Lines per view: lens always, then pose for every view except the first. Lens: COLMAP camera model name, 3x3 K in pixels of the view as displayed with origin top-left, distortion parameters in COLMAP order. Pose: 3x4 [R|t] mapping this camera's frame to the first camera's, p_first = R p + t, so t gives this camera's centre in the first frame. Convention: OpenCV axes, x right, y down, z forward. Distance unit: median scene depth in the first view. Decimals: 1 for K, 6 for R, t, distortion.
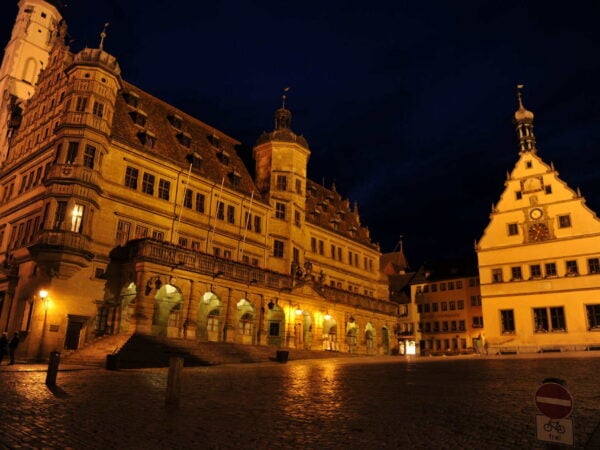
lens RADIAL K [[469.3, 0, 300.1], [0, 469.3, 225.8], [0, 0, 1]] dist [-0.037566, -0.011802]
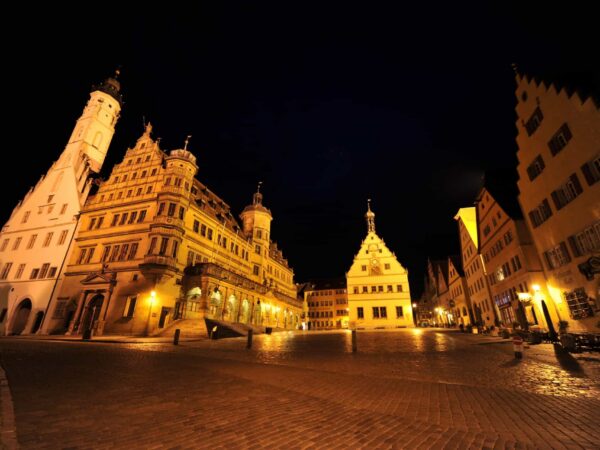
lens RADIAL K [[274.9, 0, 301.0], [0, 274.9, 227.0], [0, 0, 1]] dist [-0.005366, -0.000115]
pose [[0.933165, 0.121574, 0.338264, -0.268701], [-0.091495, 0.990407, -0.103551, -0.023193], [-0.347609, 0.065681, 0.935337, -0.076357]]
